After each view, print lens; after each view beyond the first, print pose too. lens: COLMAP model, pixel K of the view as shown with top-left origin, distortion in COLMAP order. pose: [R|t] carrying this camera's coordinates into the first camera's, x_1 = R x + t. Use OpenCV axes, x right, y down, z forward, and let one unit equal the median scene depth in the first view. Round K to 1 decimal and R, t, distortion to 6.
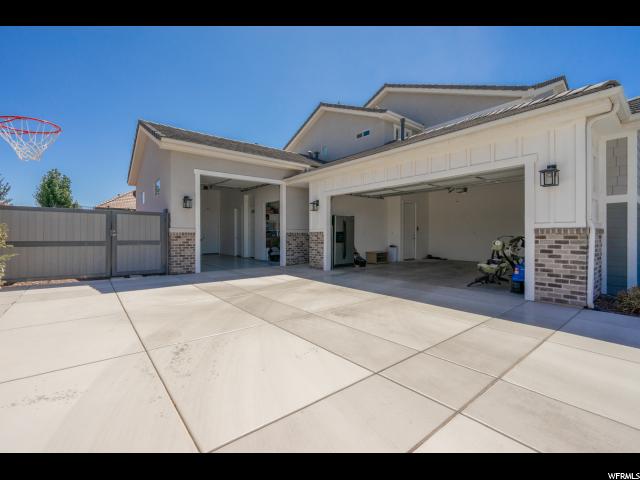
lens RADIAL K [[285.2, 0, 317.6], [0, 285.2, 236.7], [0, 0, 1]] dist [-0.001421, -0.000161]
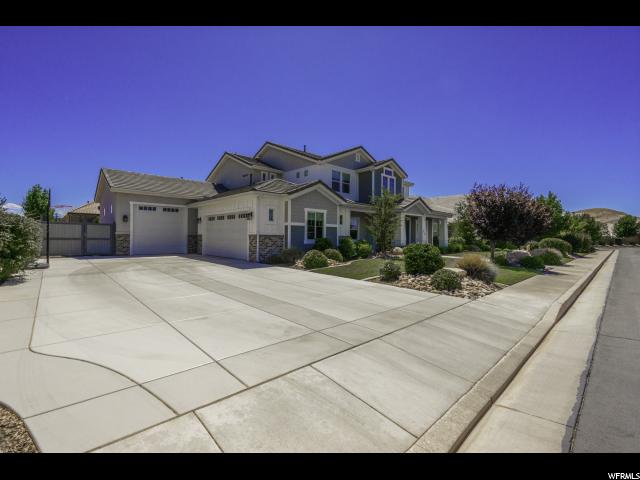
lens RADIAL K [[285.2, 0, 317.6], [0, 285.2, 236.7], [0, 0, 1]] dist [-0.001421, -0.000161]
pose [[0.997482, 0.012226, 0.069865, 0.710249], [-0.011686, 0.999899, -0.008135, 0.003222], [-0.069957, 0.007298, 0.997523, -1.019796]]
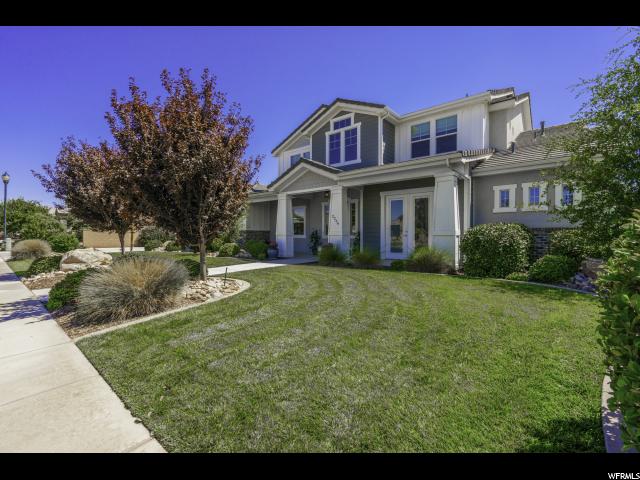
lens RADIAL K [[285.2, 0, 317.6], [0, 285.2, 236.7], [0, 0, 1]] dist [-0.001421, -0.000161]
pose [[0.185899, 0.011749, -0.982499, 3.027852], [-0.015803, 0.999835, 0.008966, -0.005955], [0.982442, 0.013859, 0.186054, 1.106654]]
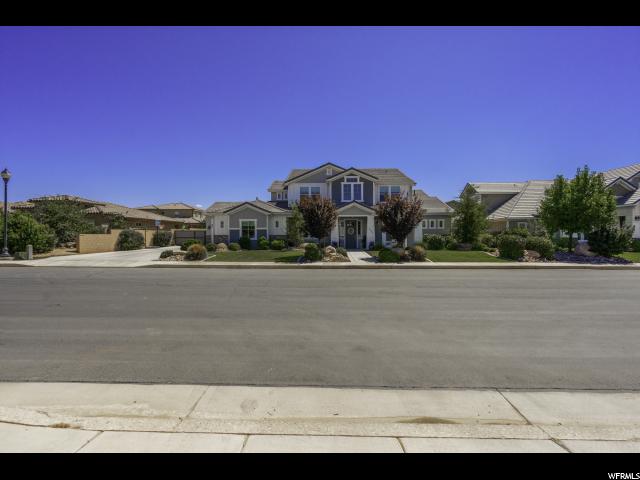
lens RADIAL K [[285.2, 0, 317.6], [0, 285.2, 236.7], [0, 0, 1]] dist [-0.001421, -0.000161]
pose [[0.758946, 0.004749, -0.651136, 3.218180], [-0.005769, 0.999983, 0.000569, -0.007567], [0.651128, 0.003325, 0.758961, -1.006691]]
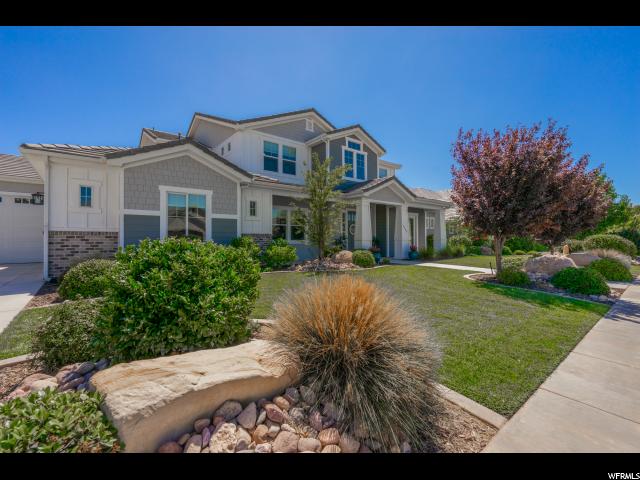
lens RADIAL K [[285.2, 0, 317.6], [0, 285.2, 236.7], [0, 0, 1]] dist [-0.001421, -0.000161]
pose [[0.999994, 0.000024, -0.003367, 1.295555], [-0.000092, 0.999797, -0.020162, 0.017406], [0.003365, 0.020163, 0.999791, -0.313243]]
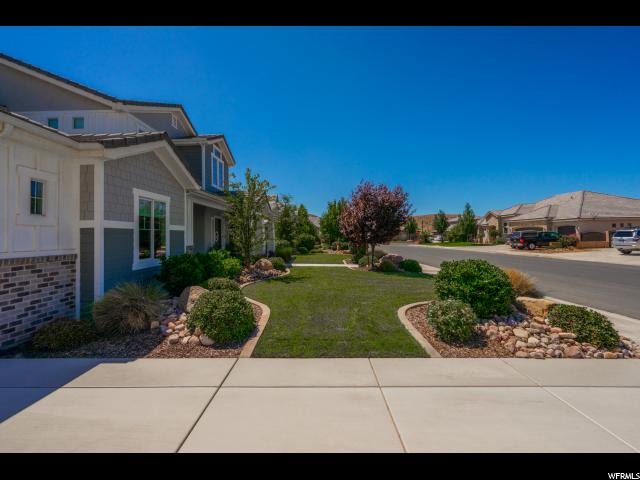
lens RADIAL K [[289.1, 0, 318.9], [0, 289.1, 227.0], [0, 0, 1]] dist [0.000186, 0.000027]
pose [[0.627391, 0.013150, 0.778594, 0.472178], [0.025469, 0.998976, -0.037395, -0.039120], [-0.778288, 0.043291, 0.626413, -0.170680]]
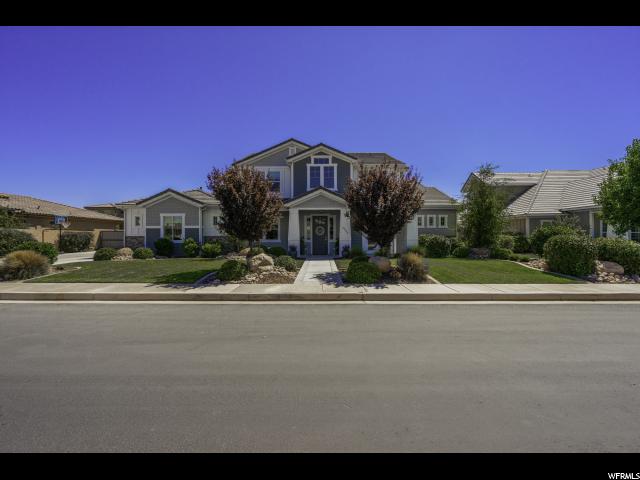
lens RADIAL K [[285.2, 0, 317.6], [0, 285.2, 236.7], [0, 0, 1]] dist [-0.001421, -0.000161]
pose [[0.774636, -0.001597, -0.632406, 2.892244], [-0.005721, 0.999938, -0.009533, -0.001527], [0.632382, 0.011003, 0.774579, -0.197877]]
